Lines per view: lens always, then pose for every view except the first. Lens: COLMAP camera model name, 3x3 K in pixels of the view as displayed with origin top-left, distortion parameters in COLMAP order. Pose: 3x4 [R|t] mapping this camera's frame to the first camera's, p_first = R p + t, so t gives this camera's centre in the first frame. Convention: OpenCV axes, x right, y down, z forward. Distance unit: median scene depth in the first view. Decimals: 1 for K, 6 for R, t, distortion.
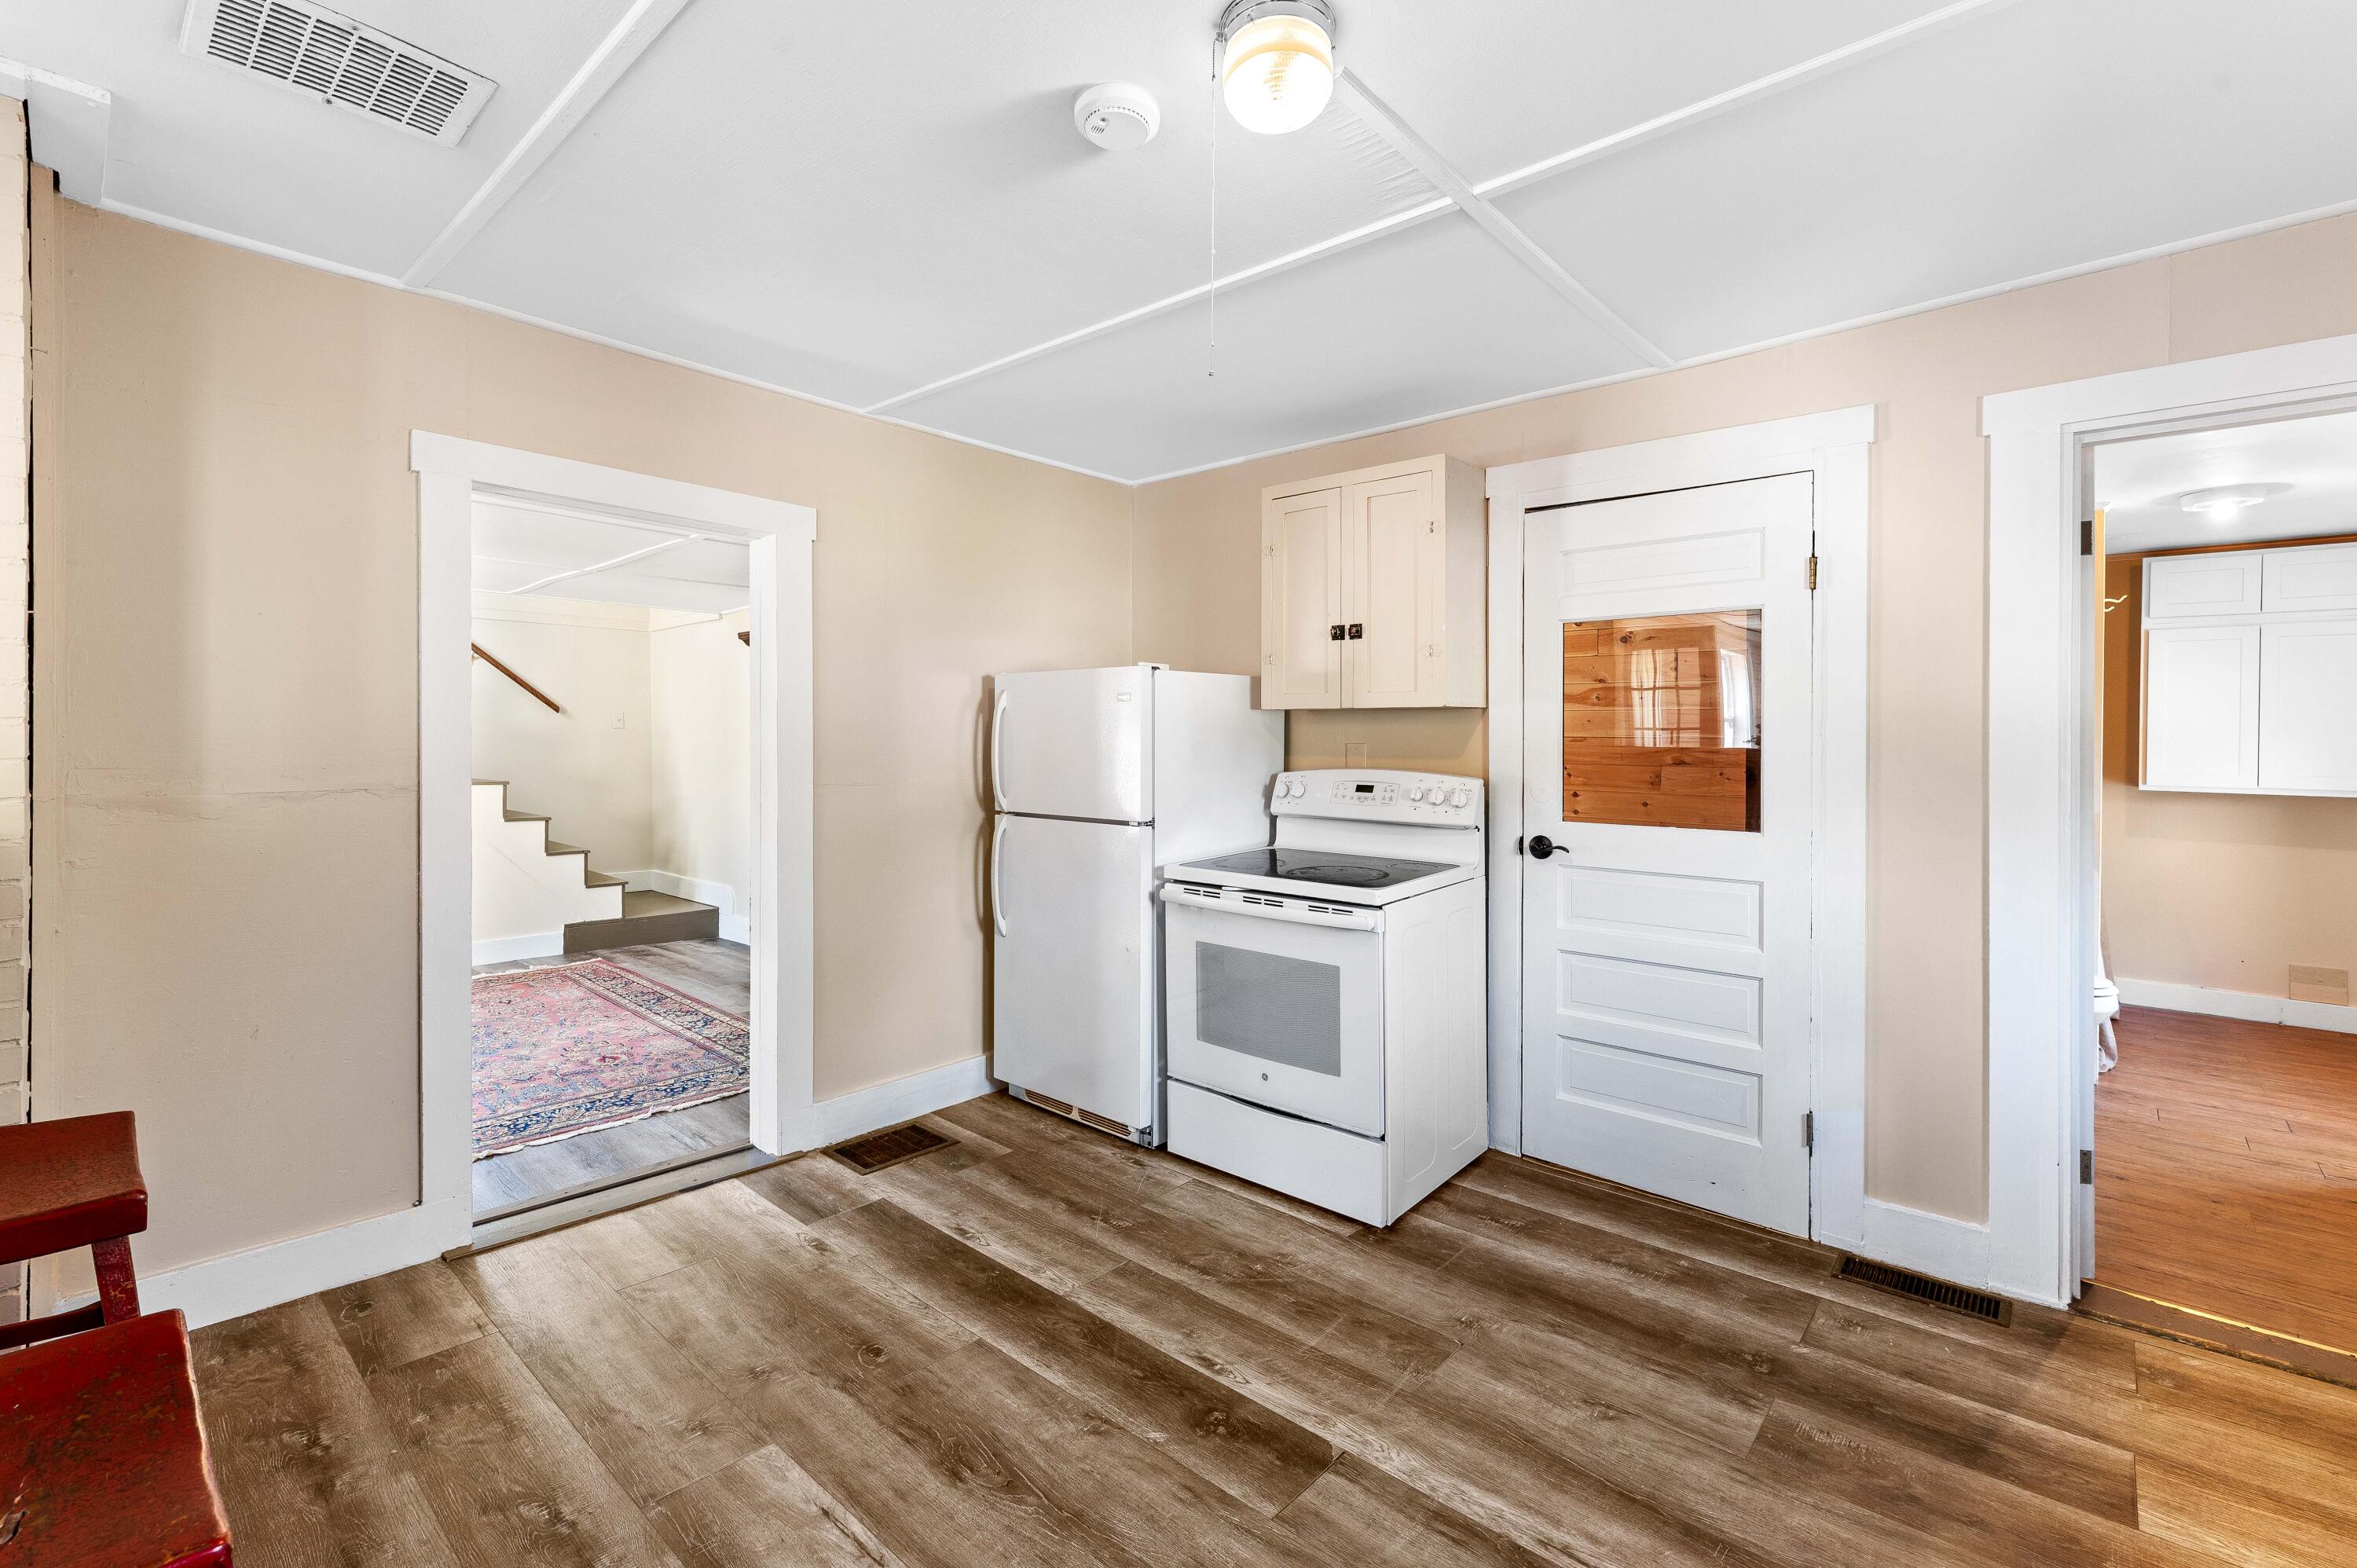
lens RADIAL K [[1025.8, 0, 1243.0], [0, 1025.8, 740.6], [0, 0, 1]] dist [0.001418, -0.000085]
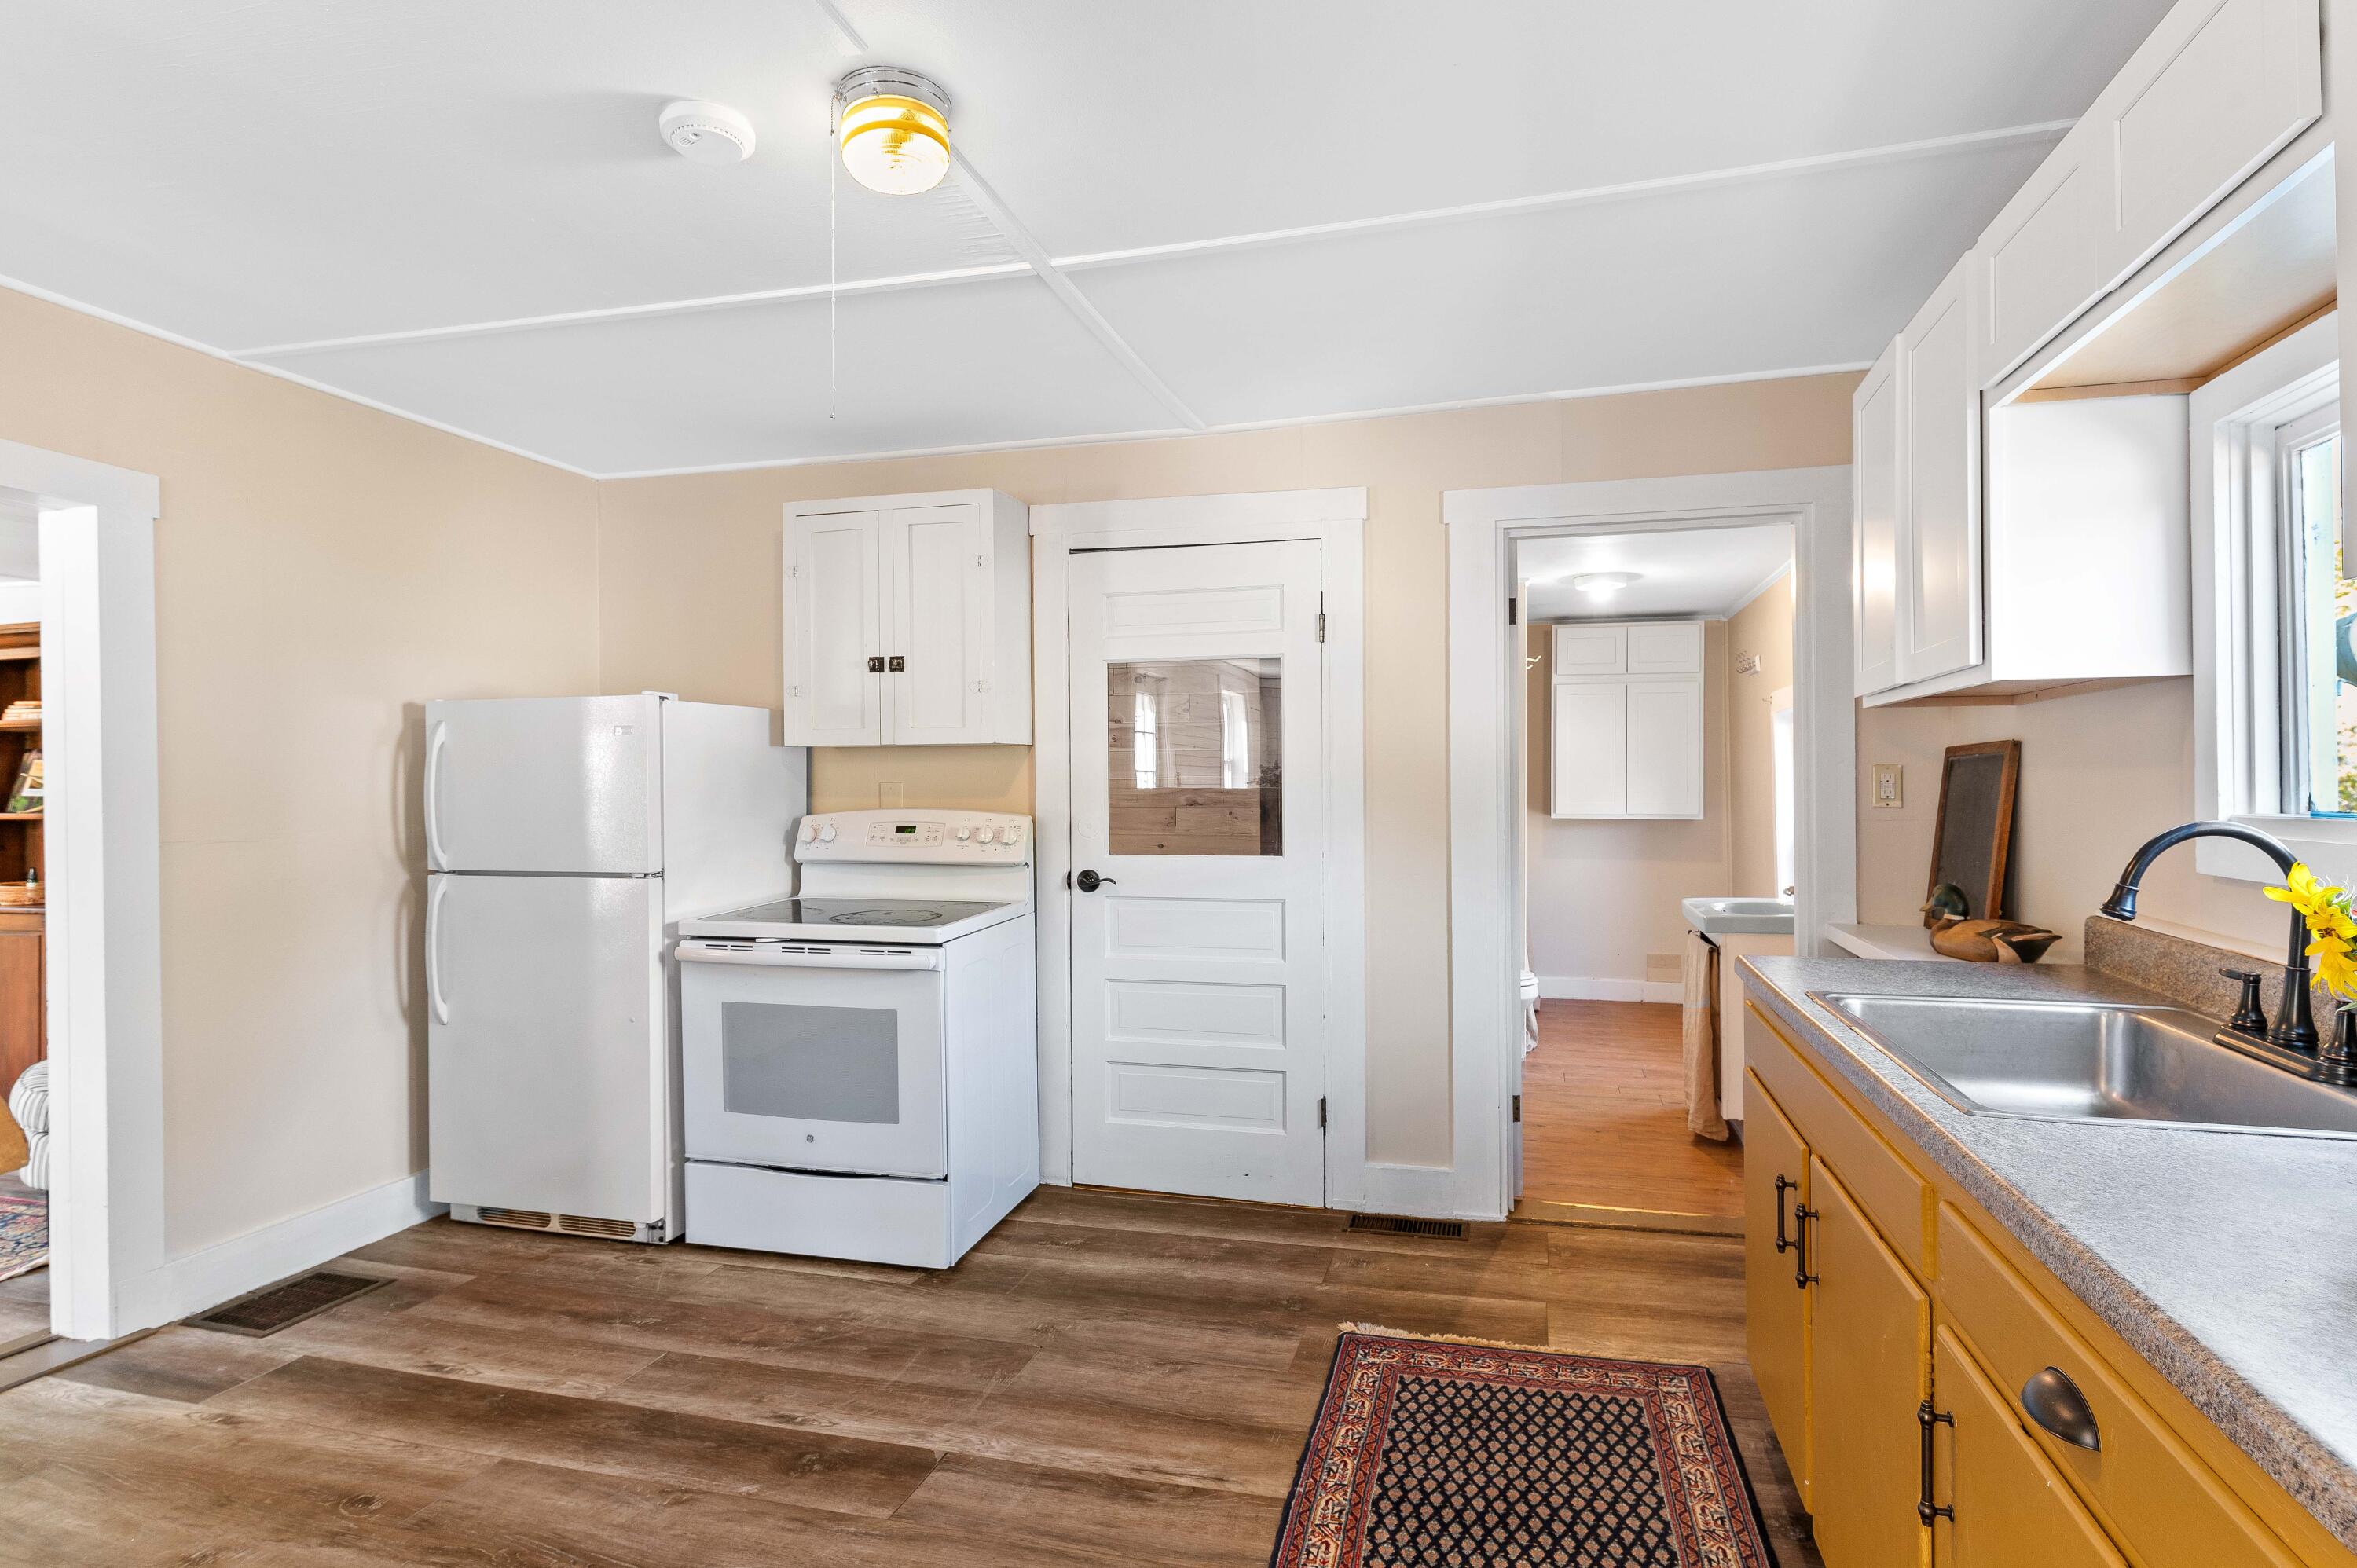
lens RADIAL K [[1181.4, 0, 1178.5], [0, 1181.4, 784.0], [0, 0, 1]] dist [-0.001862, -0.000928]
pose [[0.918005, -0.006500, 0.396515, -0.102591], [0.008292, 0.999962, -0.002805, 0.012143], [-0.396482, 0.005863, 0.918024, -0.130533]]
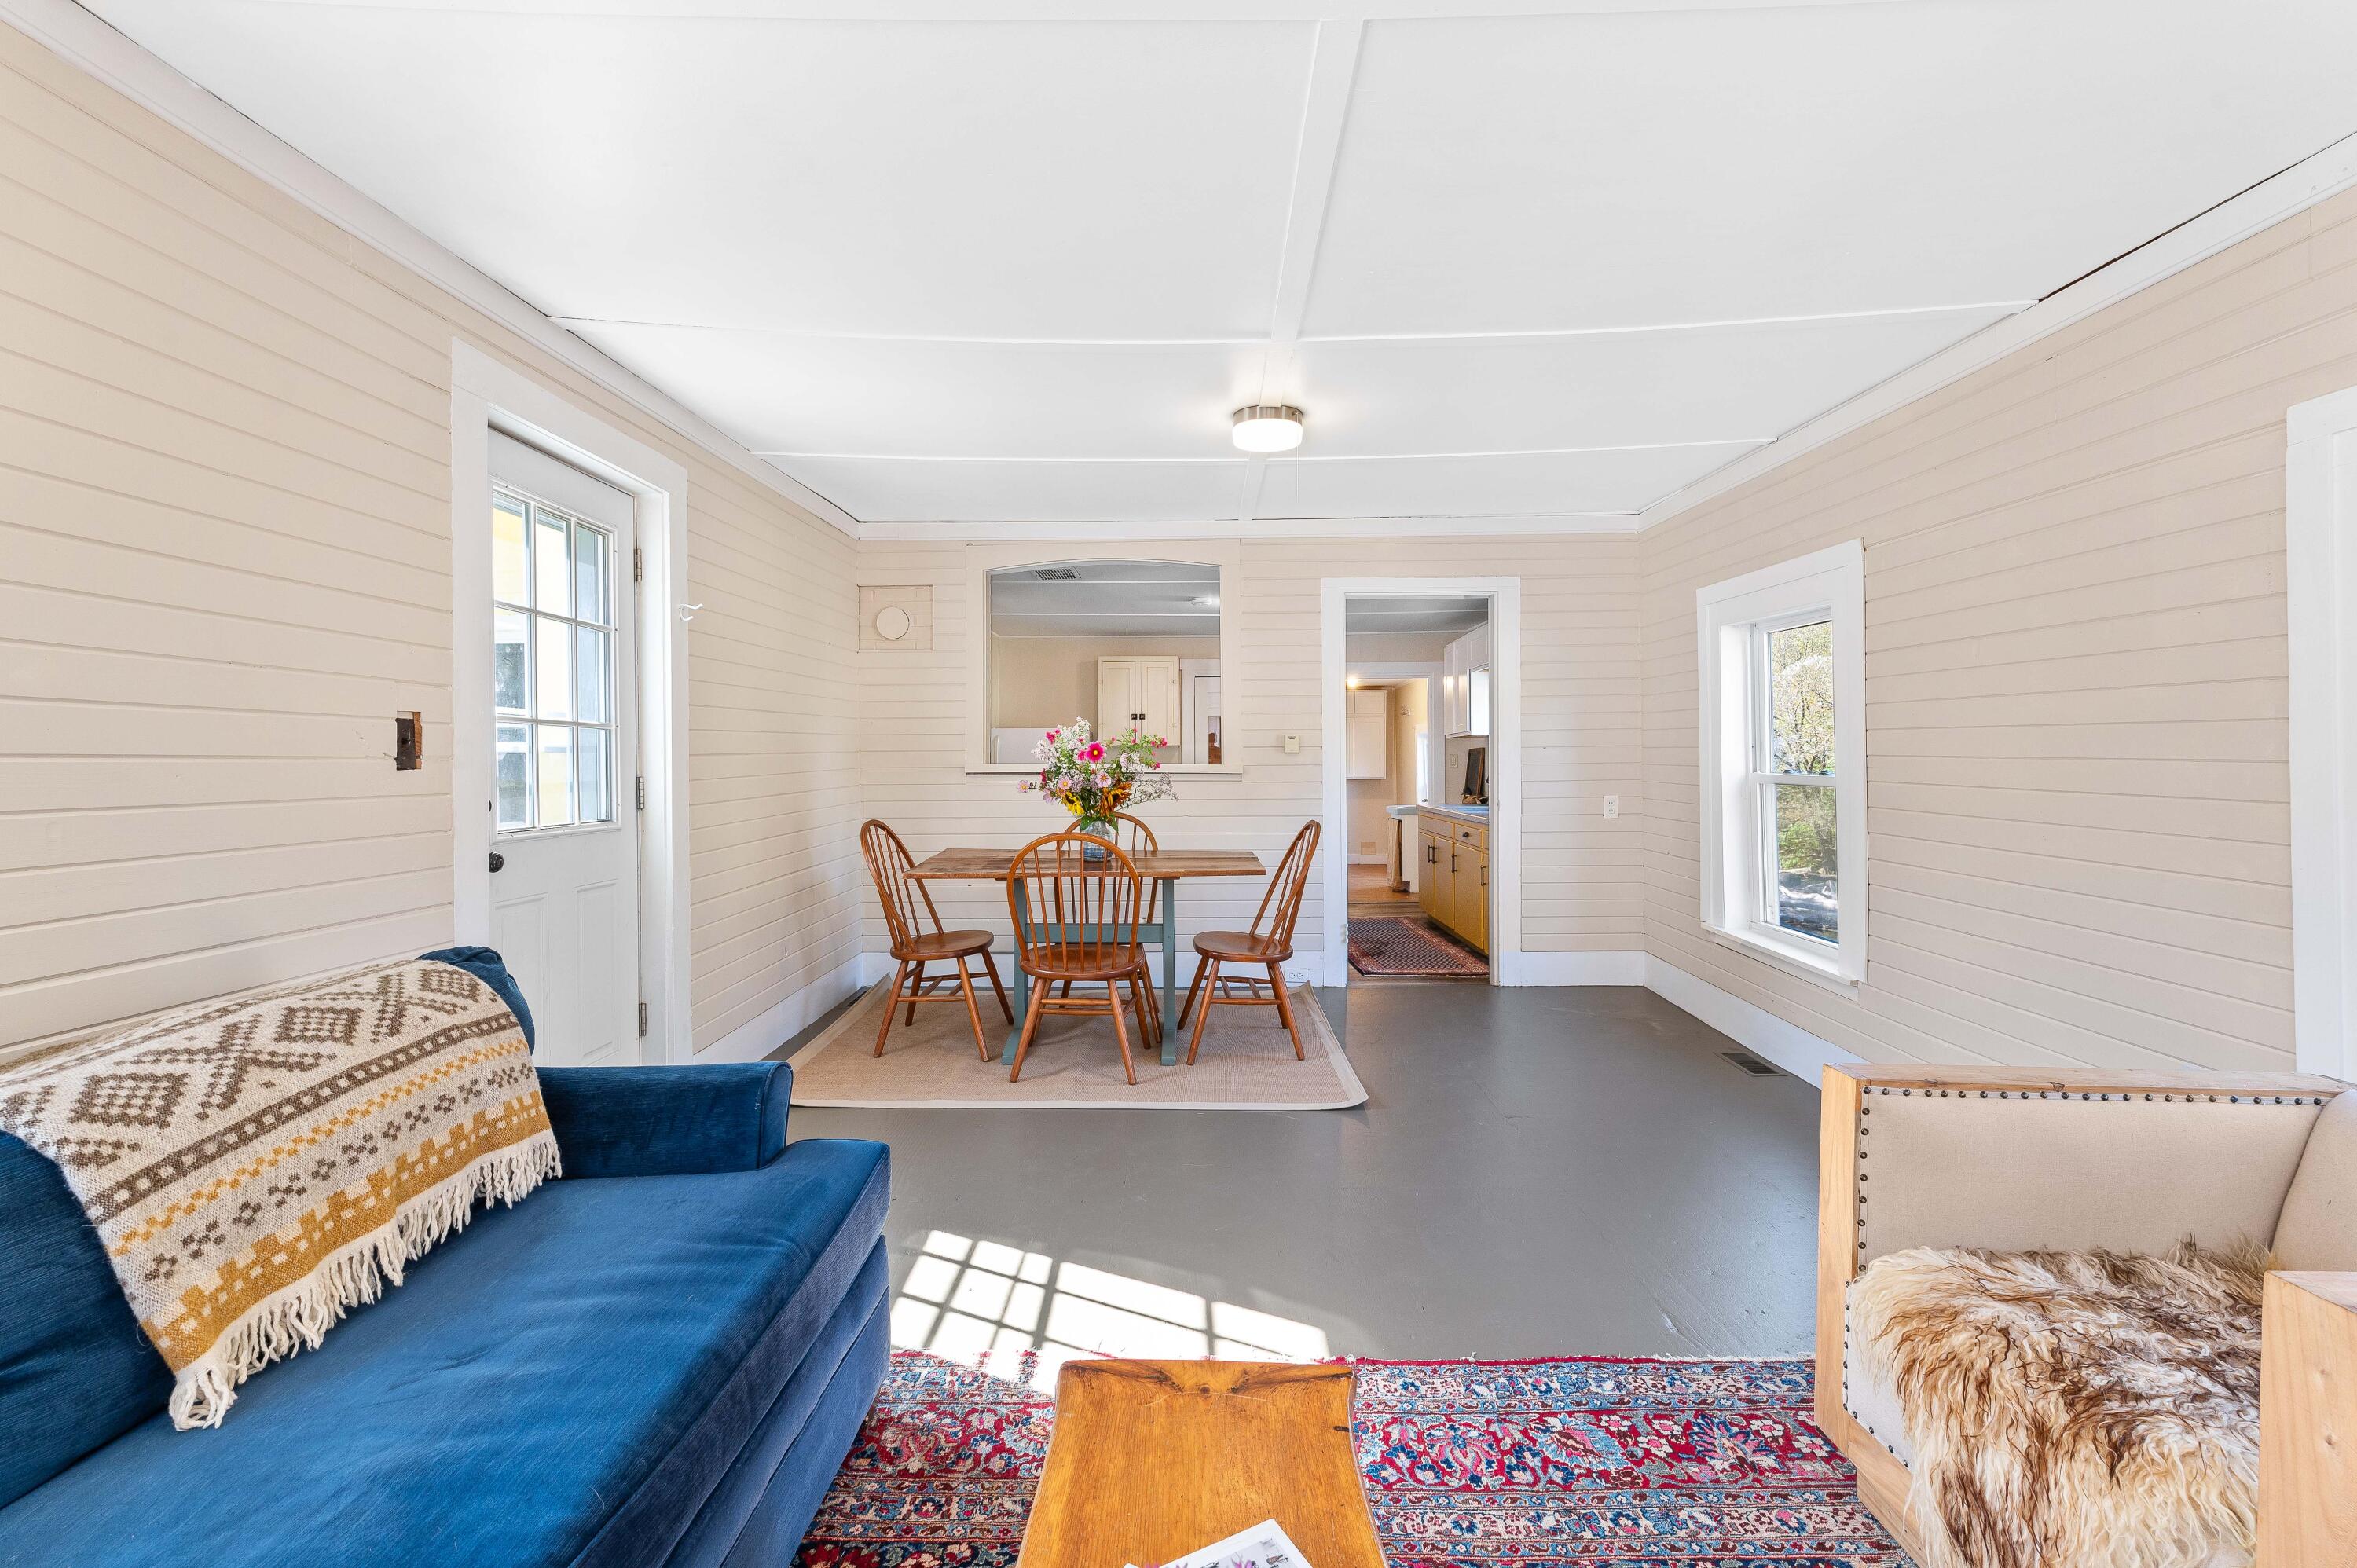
lens RADIAL K [[1022.0, 0, 1192.9], [0, 1022.0, 772.2], [0, 0, 1]] dist [0.001768, -0.000566]
pose [[0.773975, -0.007313, 0.633174, -1.545297], [0.006887, 0.999971, 0.003131, 0.036505], [-0.633179, 0.001937, 0.774003, -1.212100]]
